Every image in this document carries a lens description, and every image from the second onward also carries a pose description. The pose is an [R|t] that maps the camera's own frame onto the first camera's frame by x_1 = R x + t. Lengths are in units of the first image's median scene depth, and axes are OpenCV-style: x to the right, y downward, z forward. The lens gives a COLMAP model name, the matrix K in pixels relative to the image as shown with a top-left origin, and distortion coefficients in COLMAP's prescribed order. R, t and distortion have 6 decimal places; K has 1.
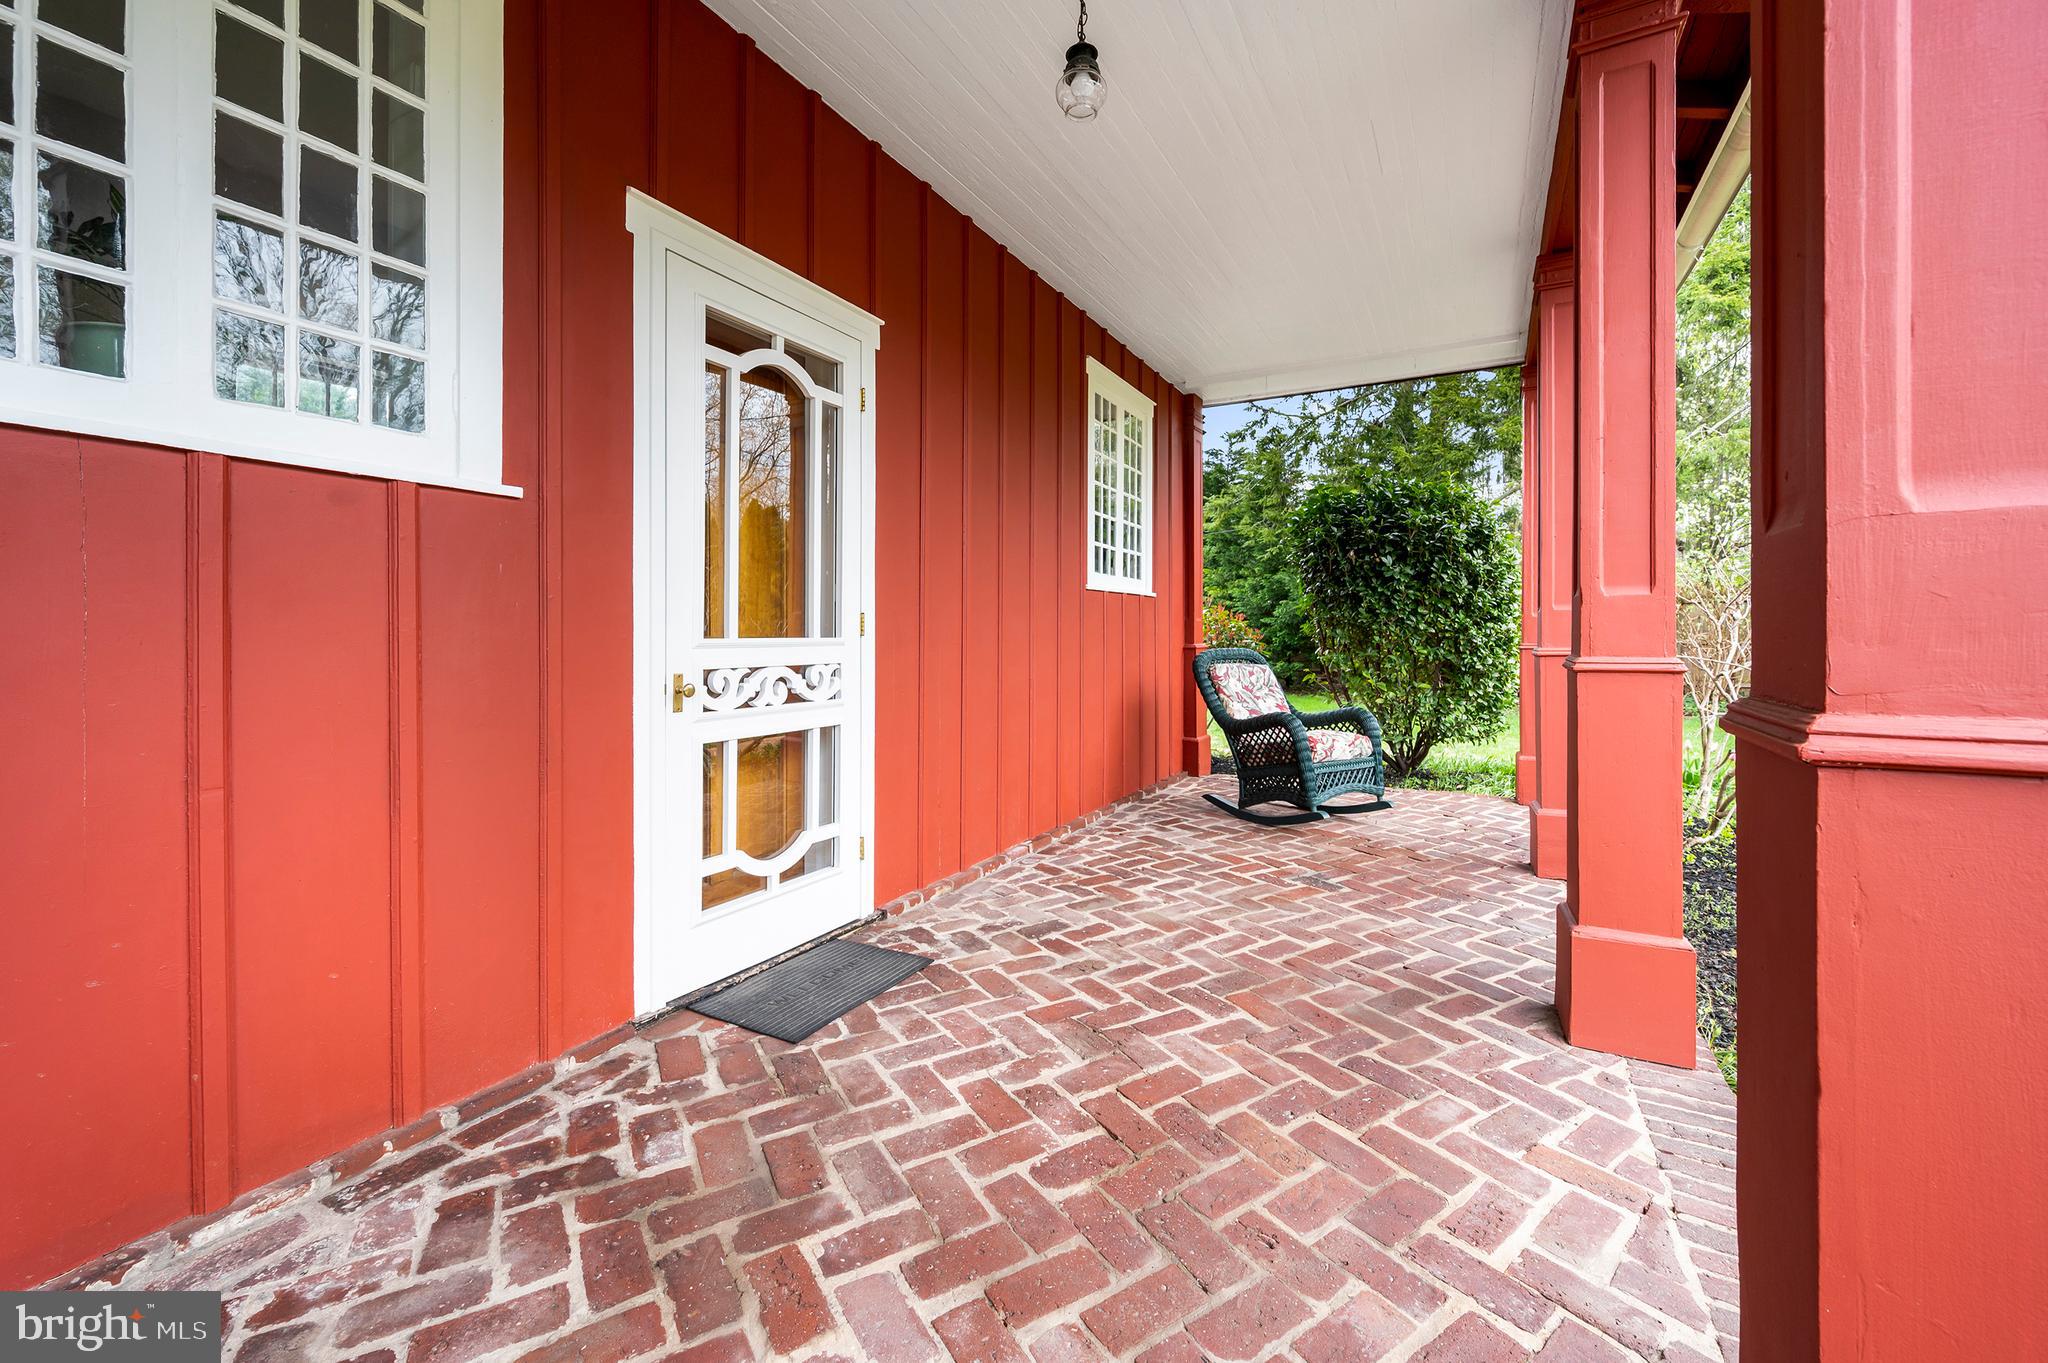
lens RADIAL K [[827.0, 0, 1022.0], [0, 827.0, 632.0], [0, 0, 1]] dist [0.000535, -0.000003]
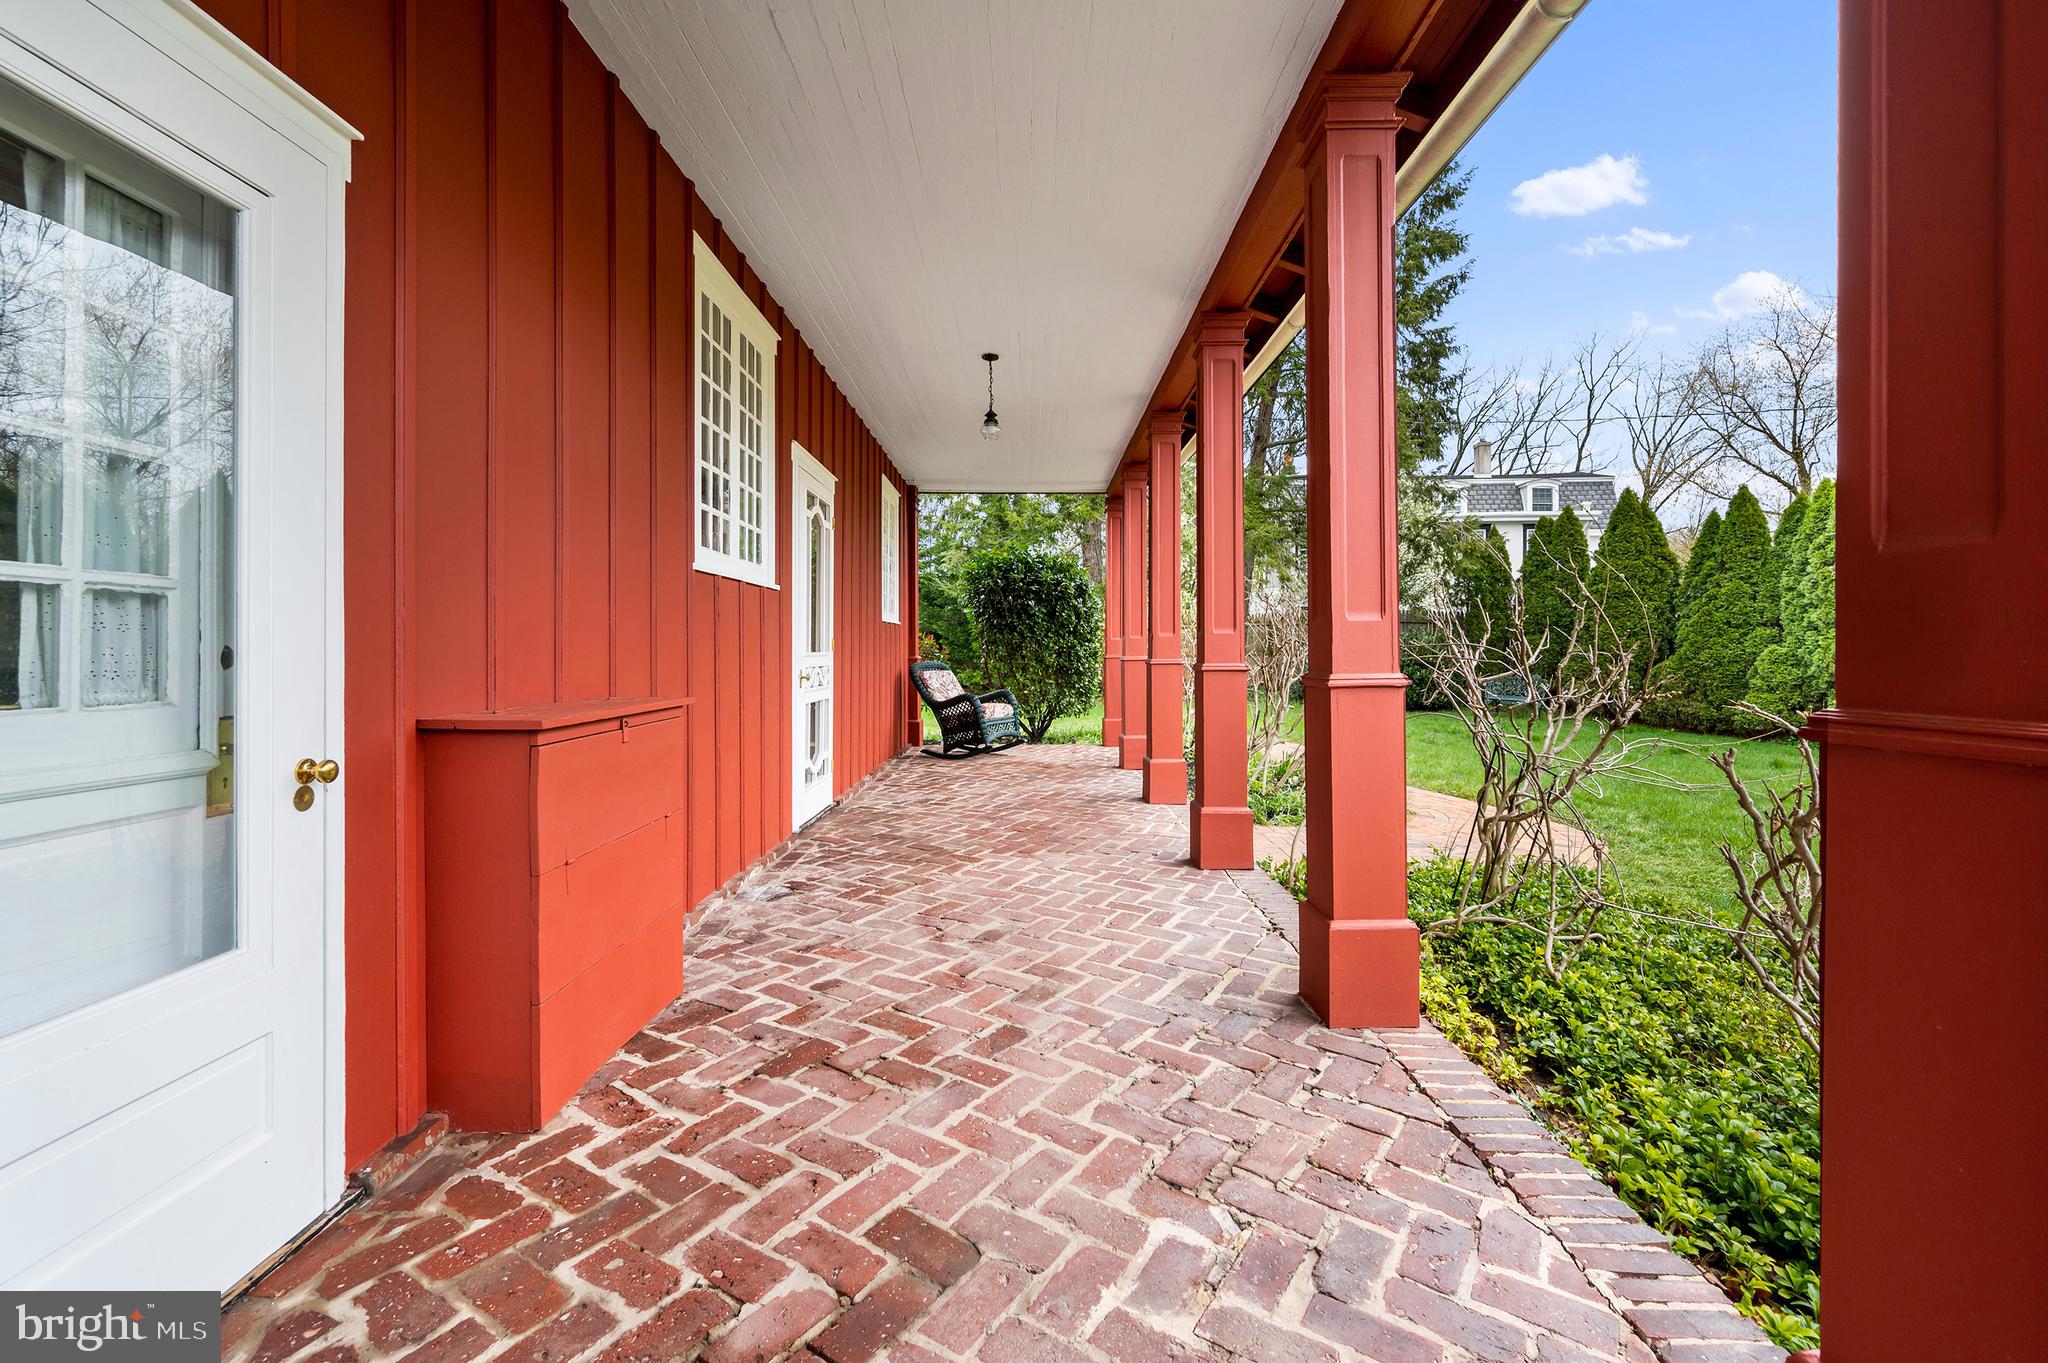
lens RADIAL K [[846.3, 0, 1032.8], [0, 846.3, 644.2], [0, 0, 1]] dist [0.000001, 0.000028]
pose [[0.873051, 0.003306, 0.487618, -0.752030], [-0.001875, 0.999992, -0.003422, -0.004693], [-0.487625, 0.002073, 0.873050, -0.906936]]
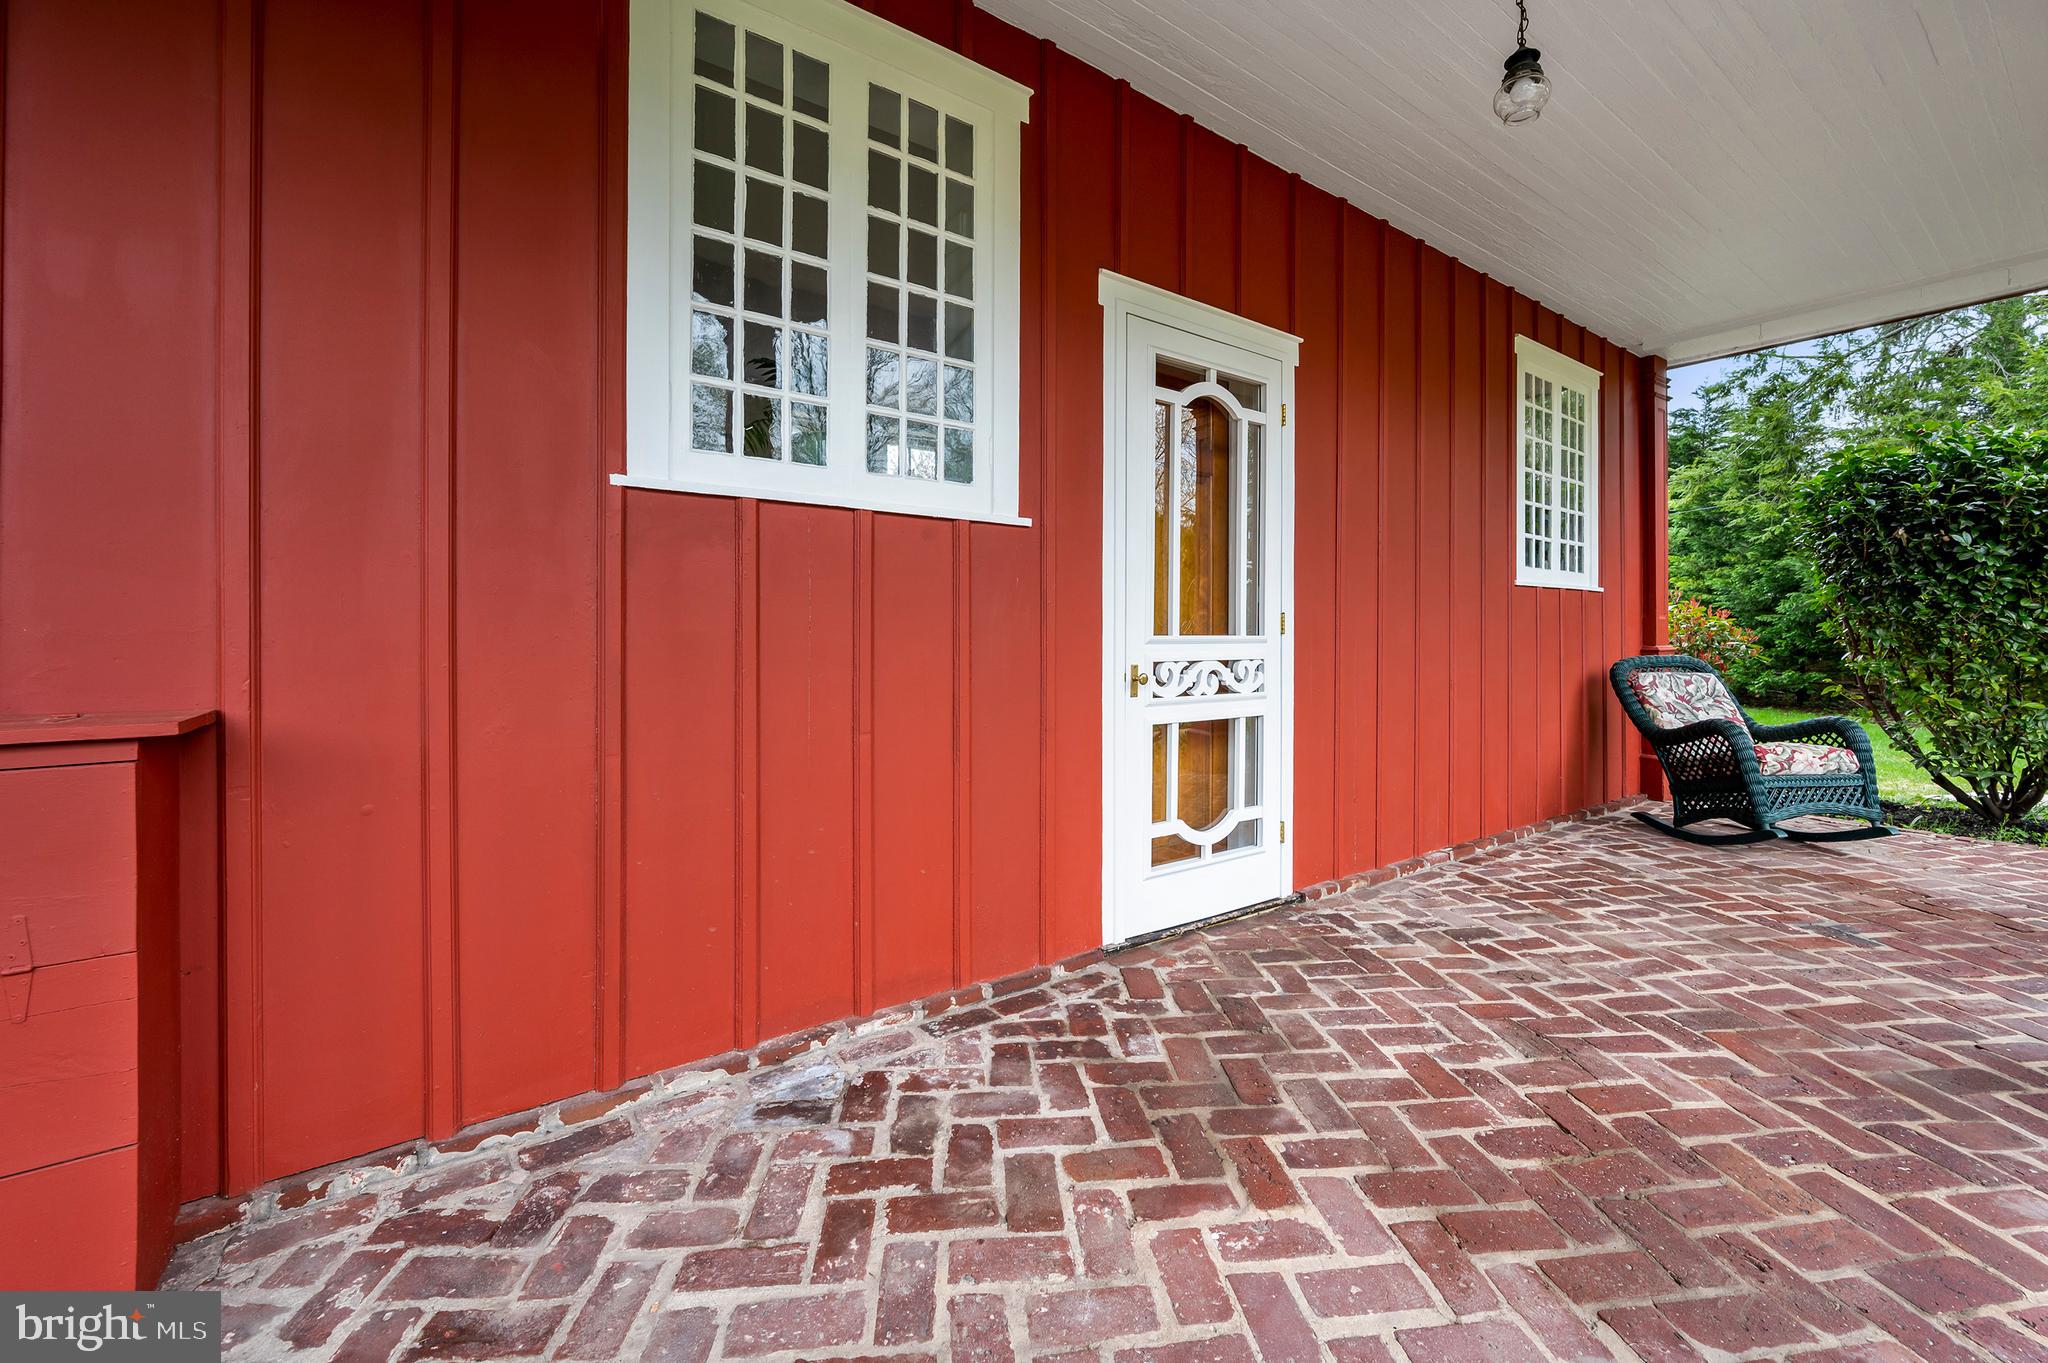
lens RADIAL K [[842.0, 0, 1034.3], [0, 842.0, 624.9], [0, 0, 1]] dist [-0.002206, 0.000790]
pose [[0.909279, -0.001556, -0.416183, -0.032563], [-0.002052, 0.999964, -0.008223, 0.002479], [0.416181, 0.008331, 0.909243, -0.134078]]
